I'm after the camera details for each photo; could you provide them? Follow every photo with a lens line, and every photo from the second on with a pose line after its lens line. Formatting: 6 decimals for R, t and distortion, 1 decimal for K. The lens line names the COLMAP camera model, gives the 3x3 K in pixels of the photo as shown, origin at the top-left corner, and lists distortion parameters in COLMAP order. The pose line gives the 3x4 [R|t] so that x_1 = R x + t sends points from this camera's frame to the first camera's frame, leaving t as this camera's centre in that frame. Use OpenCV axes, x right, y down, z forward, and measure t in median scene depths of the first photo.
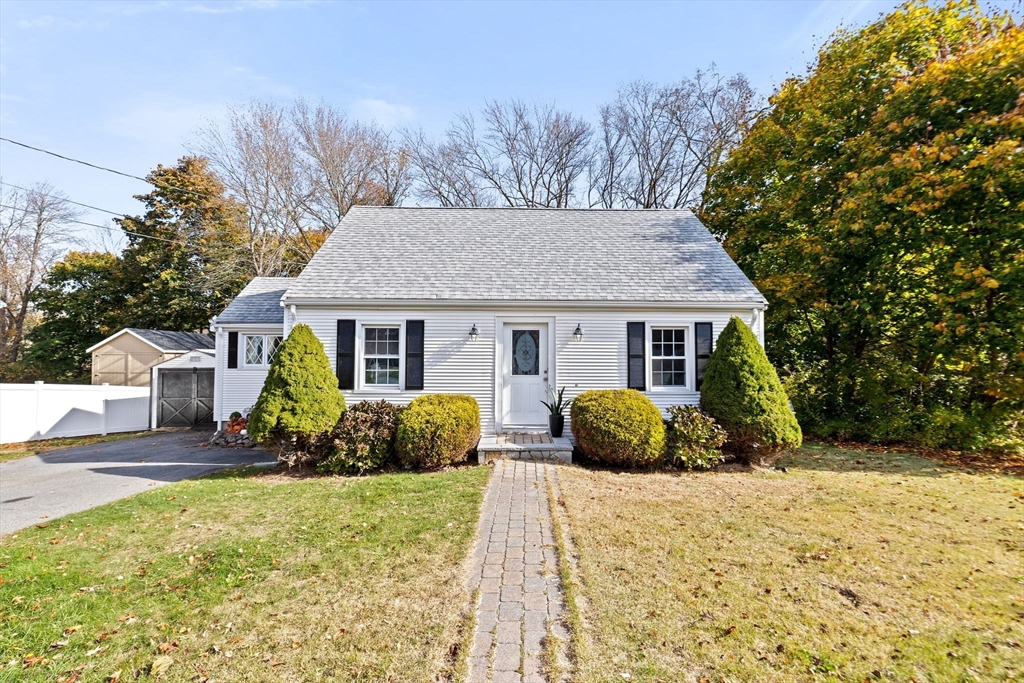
lens RADIAL K [[461.2, 0, 518.6], [0, 461.2, 340.6], [0, 0, 1]] dist [-0.006840, 0.003595]
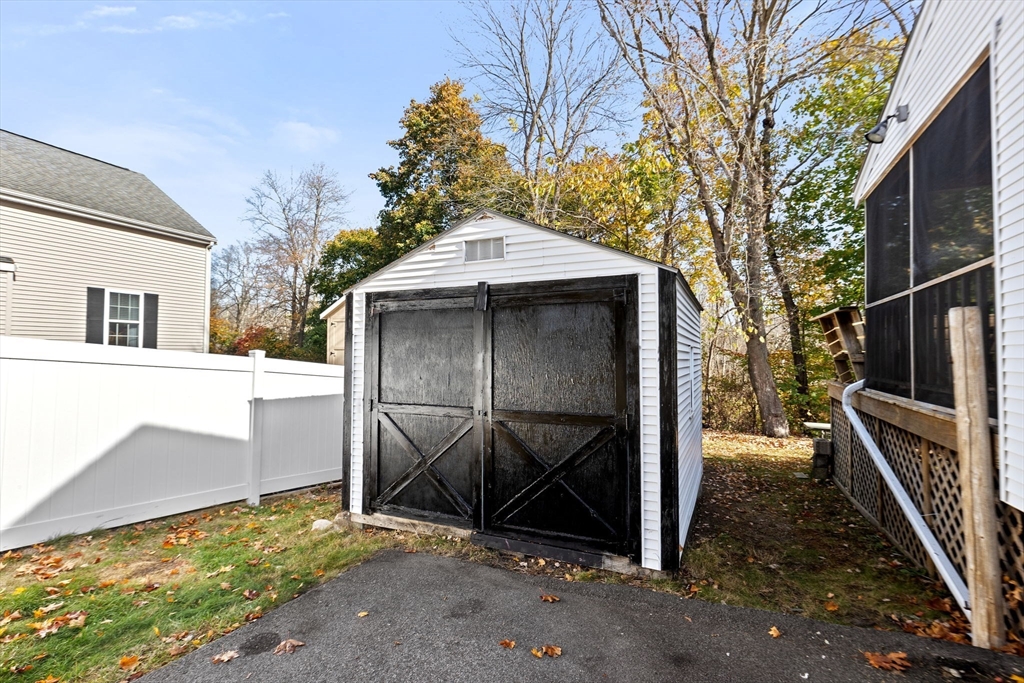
lens RADIAL K [[461.2, 0, 518.6], [0, 461.2, 340.6], [0, 0, 1]] dist [-0.006840, 0.003595]
pose [[0.895800, -0.008759, -0.444371, -0.258891], [0.011188, 0.999933, 0.002844, 0.039161], [0.444316, -0.007519, 0.895838, 0.356802]]
